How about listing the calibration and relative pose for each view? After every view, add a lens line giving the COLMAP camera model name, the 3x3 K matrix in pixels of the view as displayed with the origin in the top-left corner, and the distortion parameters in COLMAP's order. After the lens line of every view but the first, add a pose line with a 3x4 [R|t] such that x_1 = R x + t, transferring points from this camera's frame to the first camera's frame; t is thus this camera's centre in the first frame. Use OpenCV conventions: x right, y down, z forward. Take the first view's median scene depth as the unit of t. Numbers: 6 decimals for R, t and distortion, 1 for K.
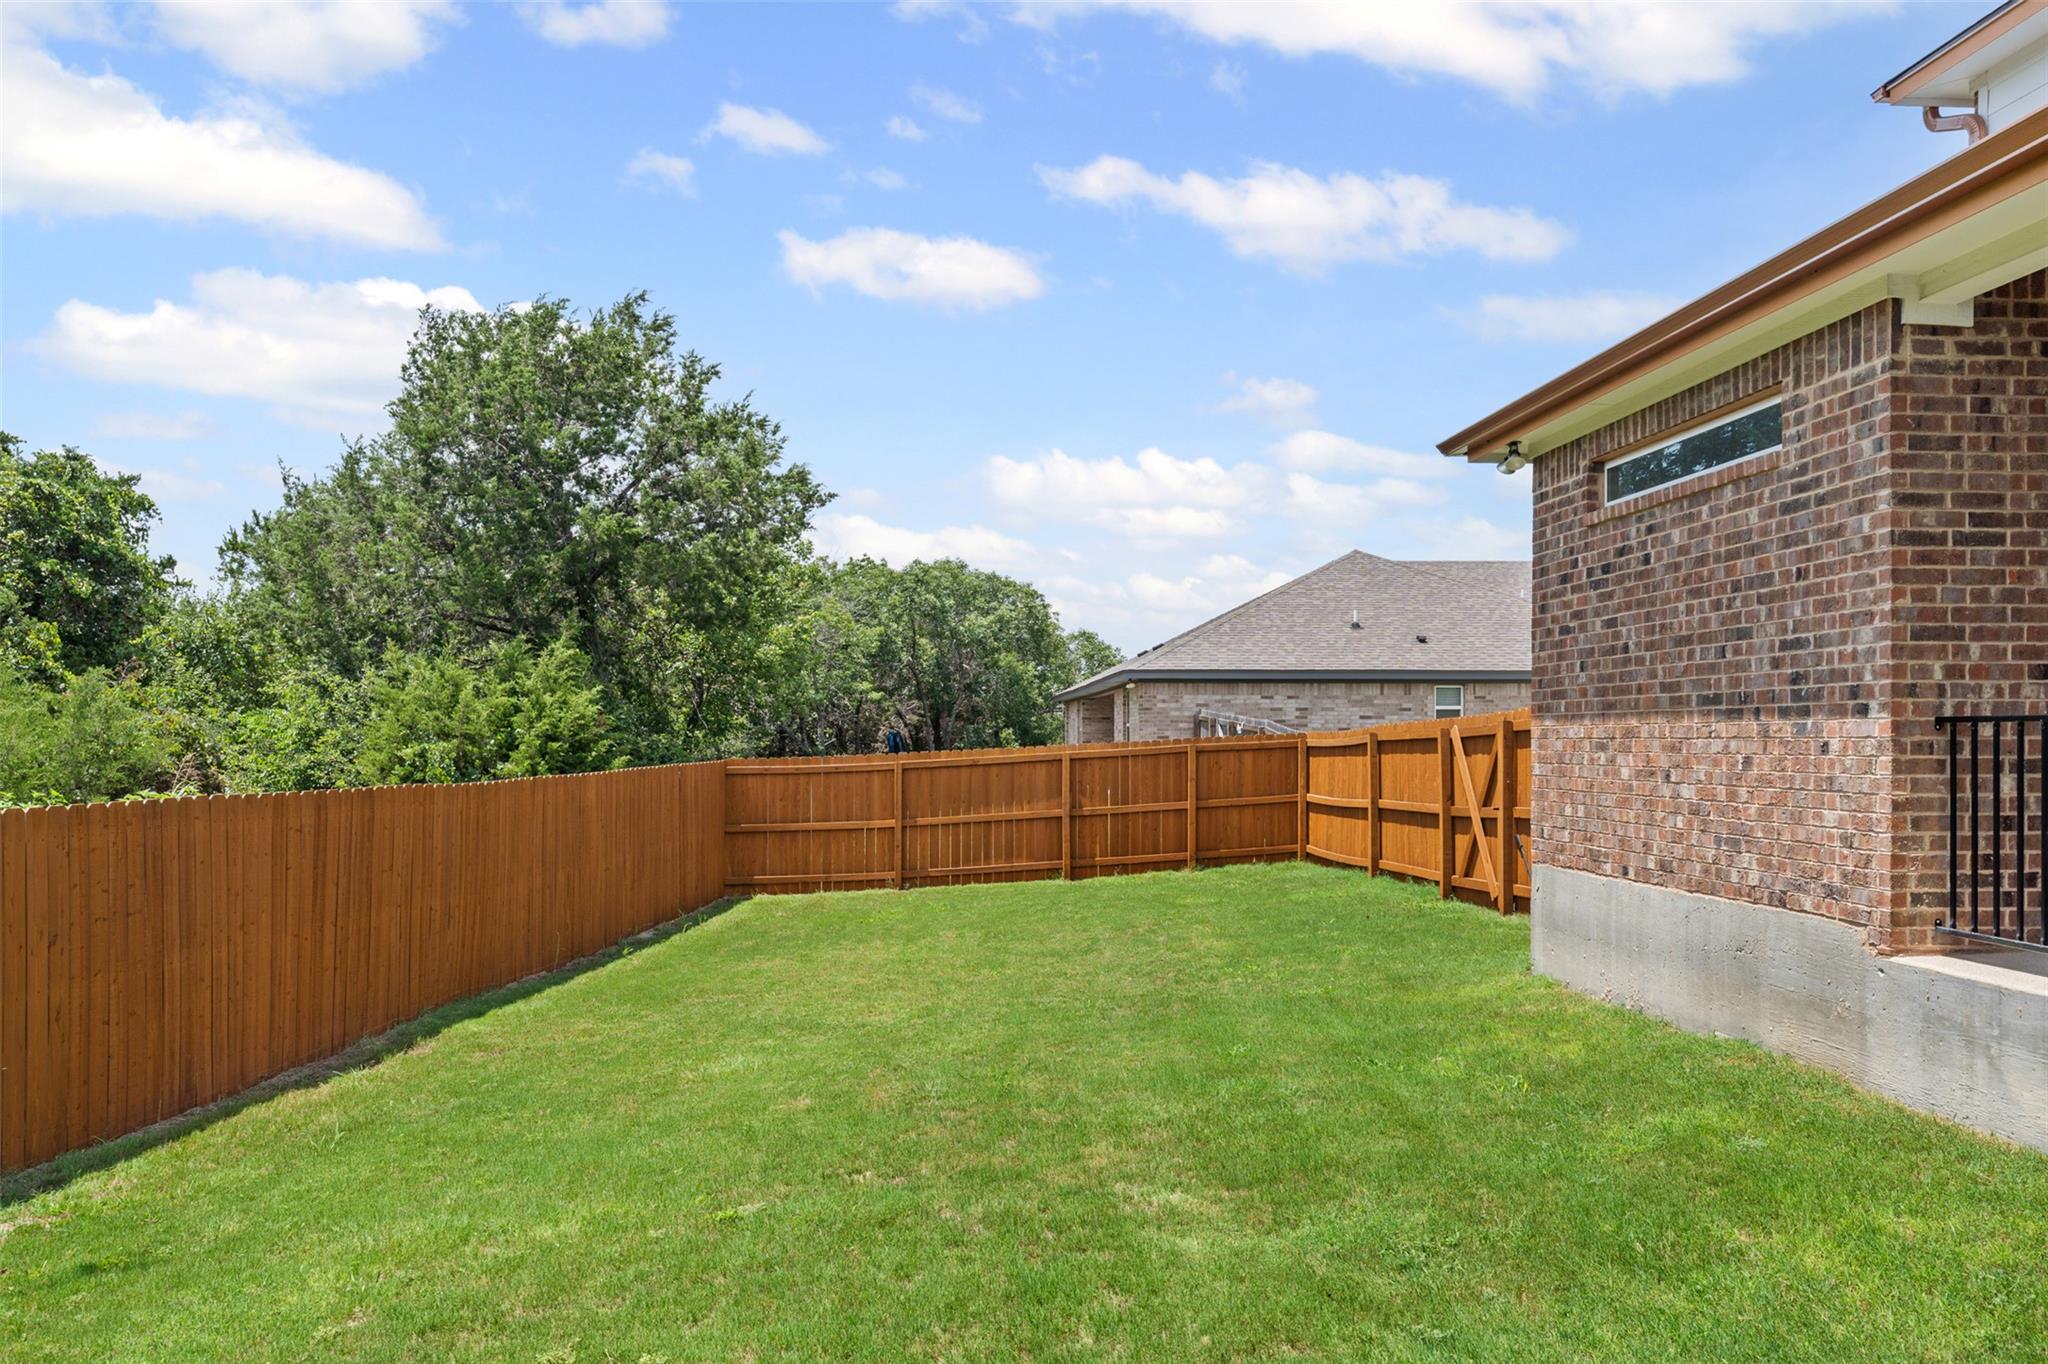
lens RADIAL K [[1416.9, 0, 1021.9], [0, 1416.9, 727.6], [0, 0, 1]] dist [0.003955, 0.001931]
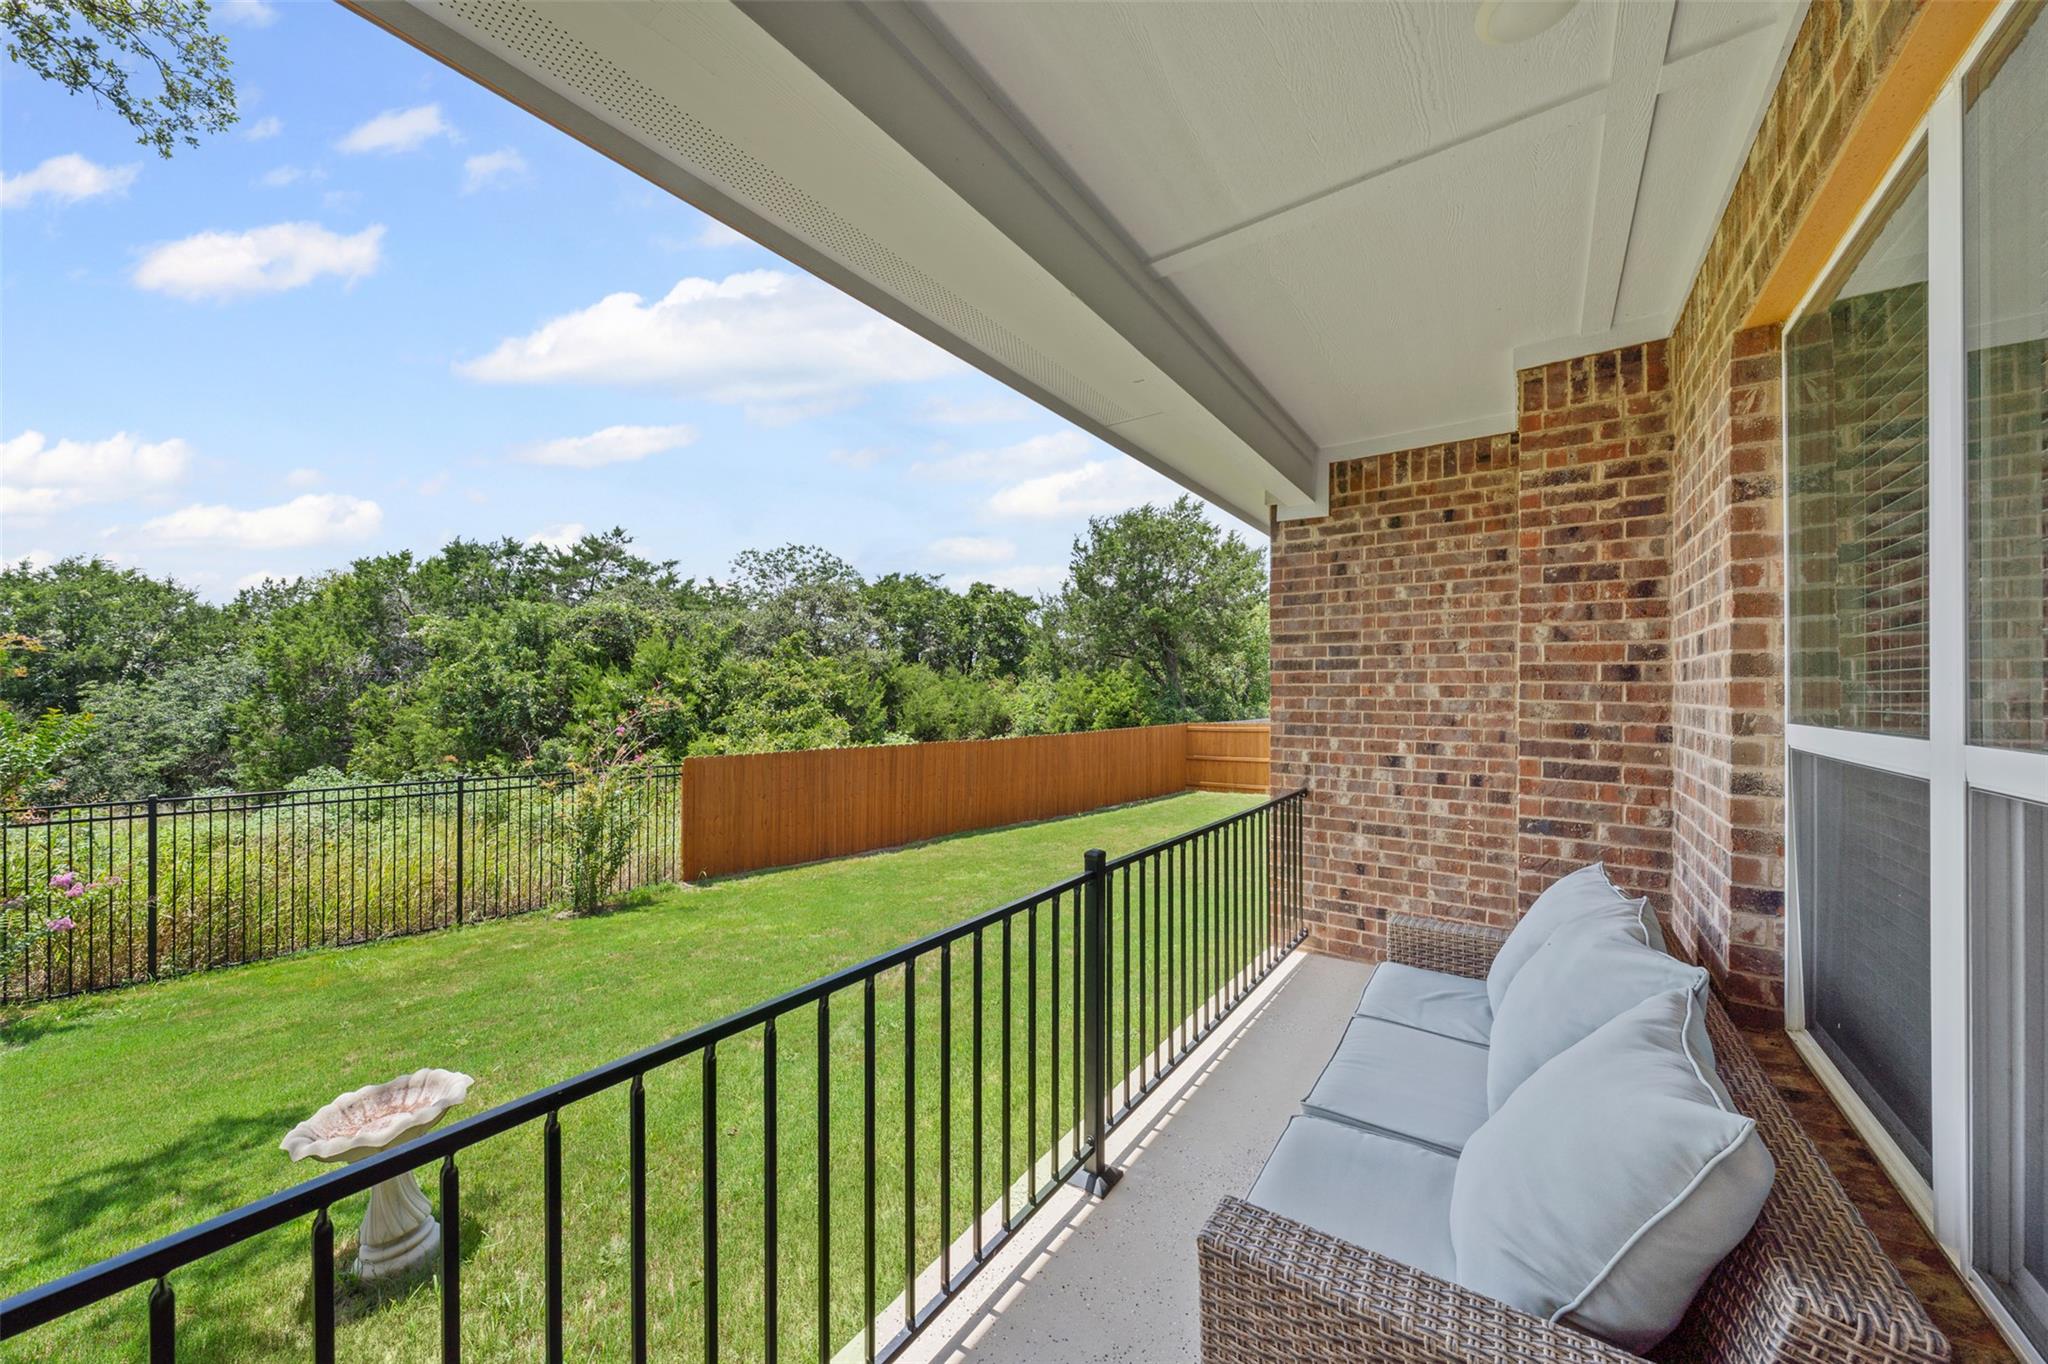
lens RADIAL K [[697.7, 0, 1024.0], [0, 697.7, 682.0], [0, 0, 1]] dist [0.000159, 0.000014]
pose [[0.766356, -0.002176, -0.642412, 0.881394], [-0.000777, 0.999990, -0.004314, -0.112139], [0.642415, 0.003805, 0.766347, 0.267343]]
